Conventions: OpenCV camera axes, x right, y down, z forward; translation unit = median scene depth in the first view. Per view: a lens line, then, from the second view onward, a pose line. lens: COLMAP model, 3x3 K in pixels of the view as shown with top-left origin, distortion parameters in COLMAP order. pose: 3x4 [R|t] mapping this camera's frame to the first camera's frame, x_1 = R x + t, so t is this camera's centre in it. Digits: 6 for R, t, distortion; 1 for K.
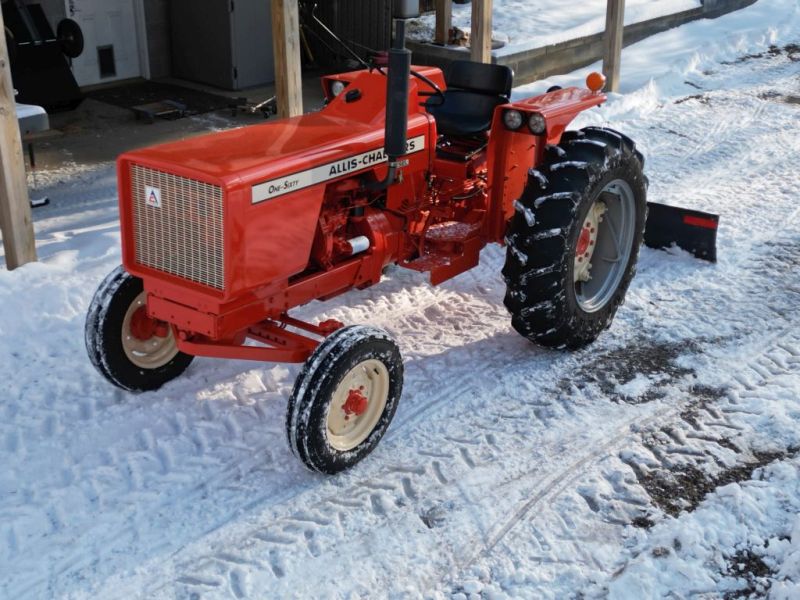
lens RADIAL K [[1103.2, 0, 400.0], [0, 1103.2, 300.0], [0, 0, 1]] dist [0.199269, -0.503228]
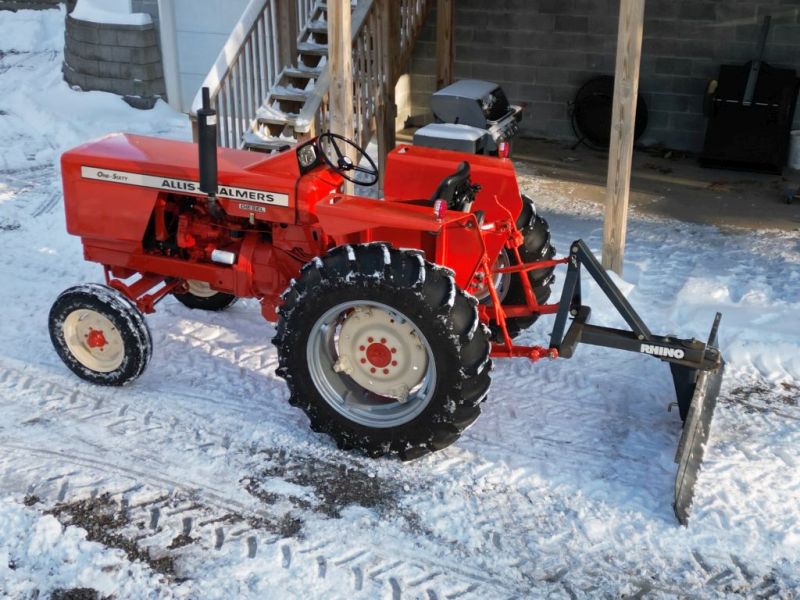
lens RADIAL K [[1103.2, 0, 400.0], [0, 1103.2, 300.0], [0, 0, 1]] dist [0.199269, -0.503228]
pose [[0.270284, 0.348537, -0.897479, 1.220150], [-0.367540, 0.898929, 0.238413, -0.398264], [0.889866, 0.265420, 0.371067, 0.756904]]
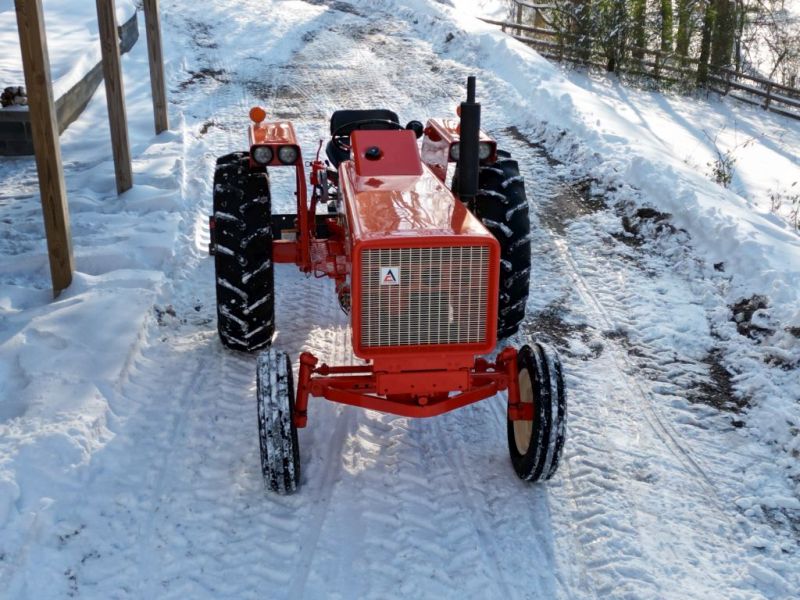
lens RADIAL K [[1103.2, 0, 400.0], [0, 1103.2, 300.0], [0, 0, 1]] dist [0.199269, -0.503228]
pose [[0.725250, -0.251319, 0.640977, -0.791849], [0.262329, 0.961638, 0.080228, -0.136848], [-0.636551, 0.109962, 0.763356, 0.205202]]
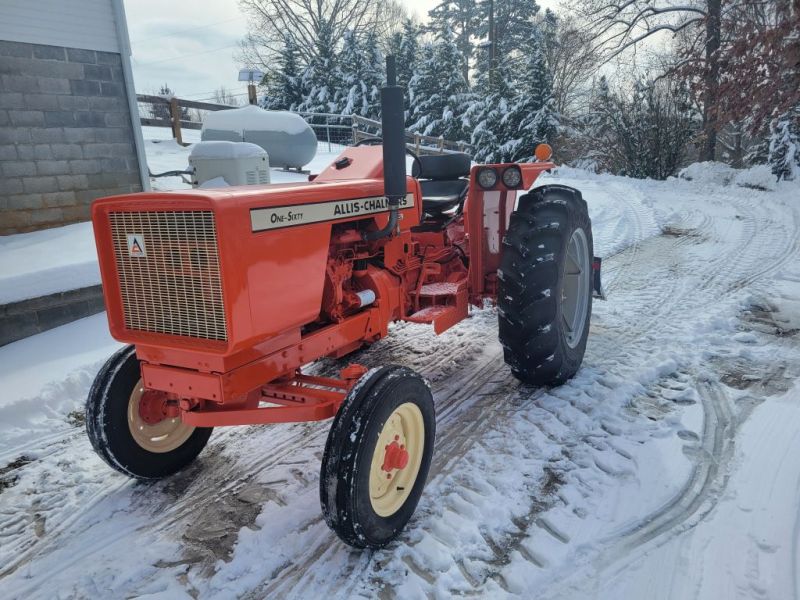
lens RADIAL K [[605.4, 0, 400.0], [0, 605.4, 300.0], [0, 0, 1]] dist [0.040319, -0.000035]
pose [[0.988850, -0.108463, 0.102034, -0.065937], [0.123226, 0.980711, -0.151727, 0.041606], [-0.083609, 0.162608, 0.983142, 0.478552]]
